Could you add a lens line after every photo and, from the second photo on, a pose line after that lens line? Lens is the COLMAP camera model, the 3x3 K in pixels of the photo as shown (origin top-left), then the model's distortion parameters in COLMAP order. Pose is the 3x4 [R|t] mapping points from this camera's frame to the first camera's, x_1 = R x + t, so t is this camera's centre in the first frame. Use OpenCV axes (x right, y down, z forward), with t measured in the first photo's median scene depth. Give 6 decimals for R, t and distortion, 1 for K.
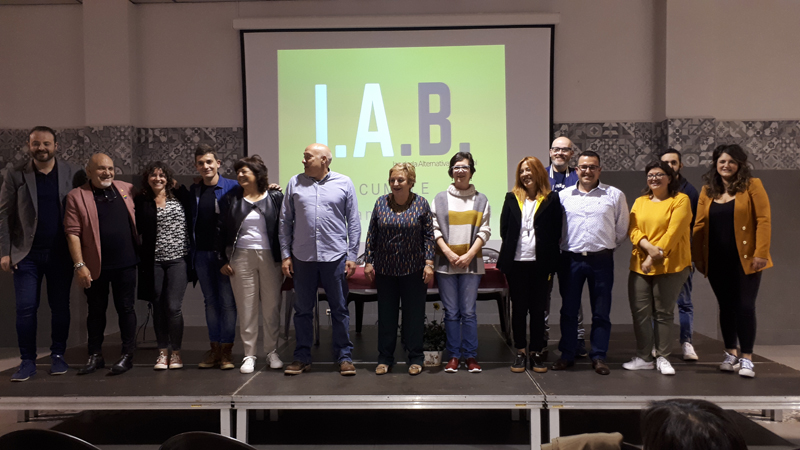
lens RADIAL K [[643.2, 0, 412.5], [0, 643.2, 232.3], [0, 0, 1]] dist [0.085368, -0.159973]
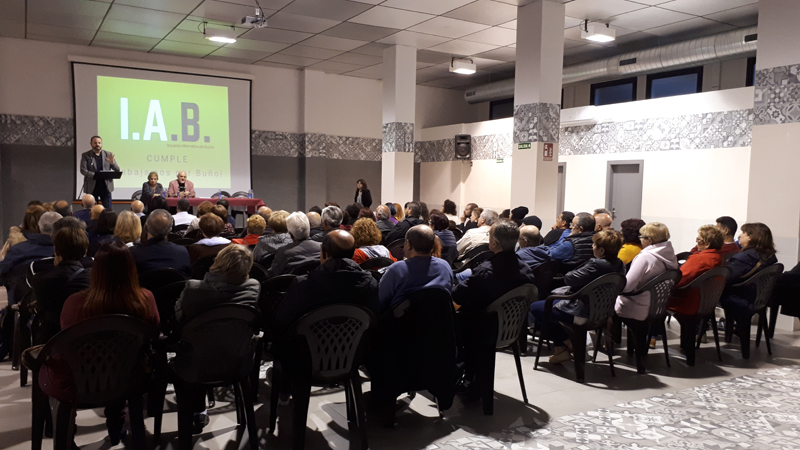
lens RADIAL K [[643.2, 0, 410.3], [0, 643.2, 248.3], [0, 0, 1]] dist [0.085368, -0.159973]
pose [[0.848057, -0.025039, 0.529314, -0.430339], [-0.022702, 0.996249, 0.083500, 0.016078], [-0.529419, -0.082829, 0.844307, -0.965810]]
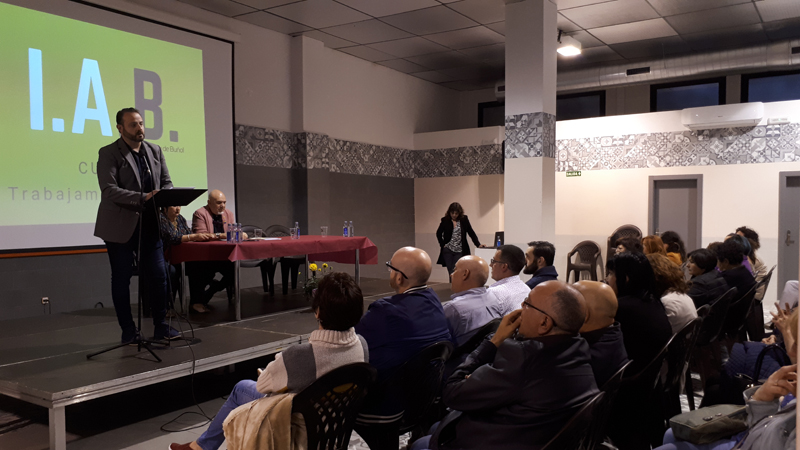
lens RADIAL K [[643.2, 0, 413.4], [0, 643.2, 239.1], [0, 0, 1]] dist [0.085368, -0.159973]
pose [[0.530797, -0.028729, 0.847012, -0.636675], [0.006797, 0.999537, 0.029642, 0.013295], [-0.847472, -0.009977, 0.530746, 0.073889]]
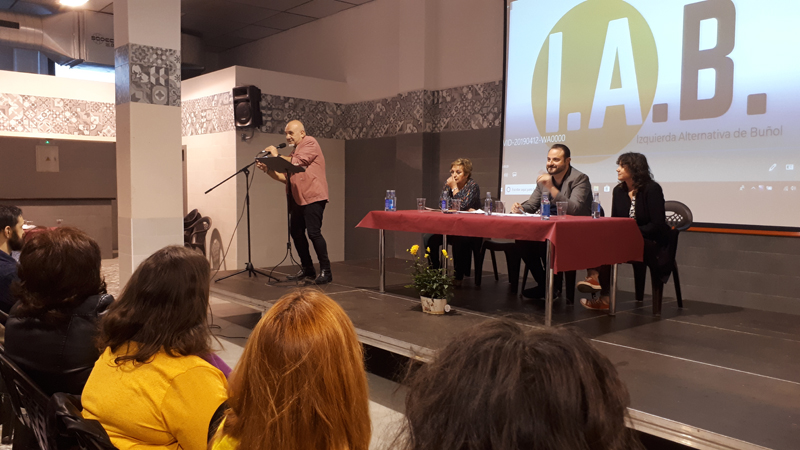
lens RADIAL K [[643.2, 0, 407.8], [0, 643.2, 227.3], [0, 0, 1]] dist [0.085368, -0.159973]
pose [[0.683104, 0.057300, -0.728070, 0.402394], [-0.023336, 0.998121, 0.056658, 0.016704], [0.729948, -0.021714, 0.683157, 0.187701]]
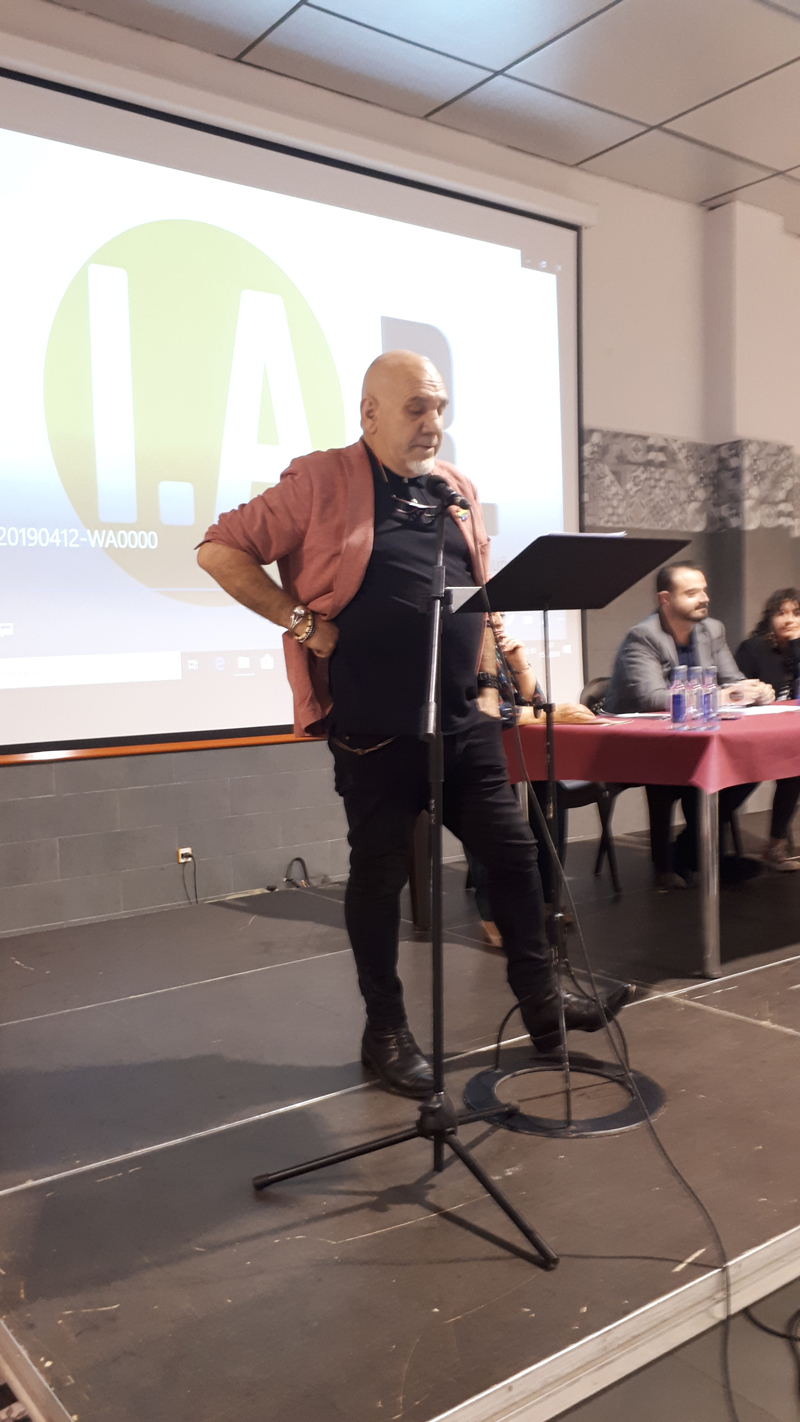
lens RADIAL K [[1143.4, 0, 374.8], [0, 1143.4, 717.6], [0, 0, 1]] dist [0.085368, -0.159973]
pose [[0.795545, -0.047524, 0.604027, -0.459652], [0.025681, 0.998668, 0.044749, 0.012498], [-0.605349, -0.020088, 0.795706, 0.383420]]
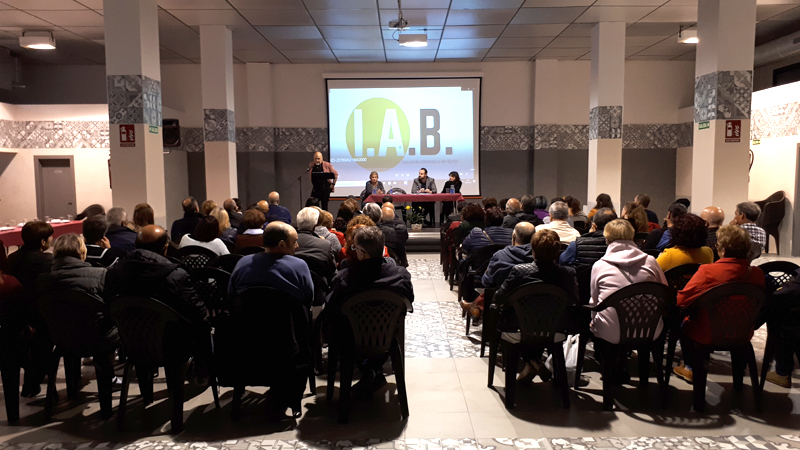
lens RADIAL K [[643.2, 0, 400.5], [0, 643.2, 243.8], [0, 0, 1]] dist [0.085368, -0.159973]
pose [[0.999846, -0.002160, 0.017431, -0.070583], [0.000506, 0.995541, 0.094327, 0.007783], [-0.017557, -0.094304, 0.995389, -1.052337]]
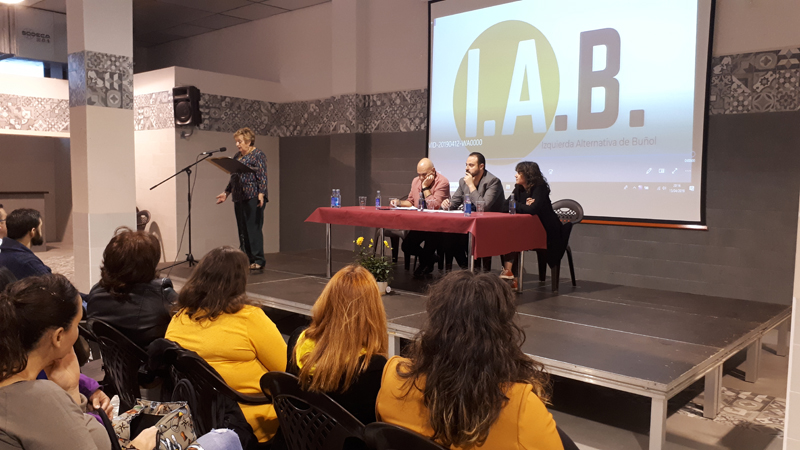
lens RADIAL K [[643.2, 0, 409.3], [0, 643.2, 232.0], [0, 0, 1]] dist [0.085368, -0.159973]
pose [[0.771233, 0.069629, -0.632733, 0.464373], [-0.026784, 0.996669, 0.077030, 0.004828], [0.635989, -0.042461, 0.770529, 0.085994]]
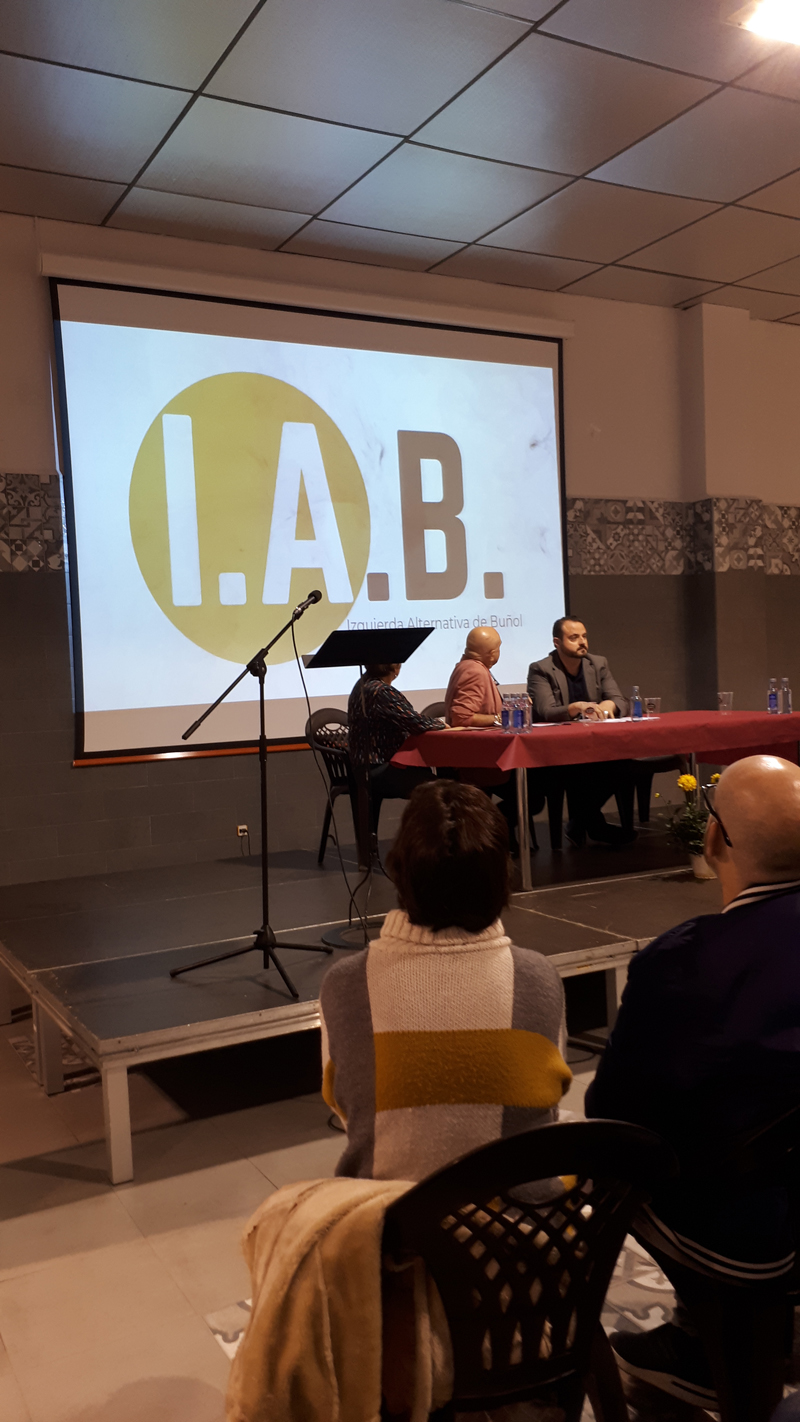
lens RADIAL K [[1143.4, 0, 365.9], [0, 1143.4, 718.9], [0, 0, 1]] dist [0.085368, -0.159973]
pose [[0.873744, -0.047054, 0.484105, -0.502772], [0.039920, 0.998889, 0.025039, 0.011362], [-0.484745, -0.002552, 0.874652, 0.117212]]
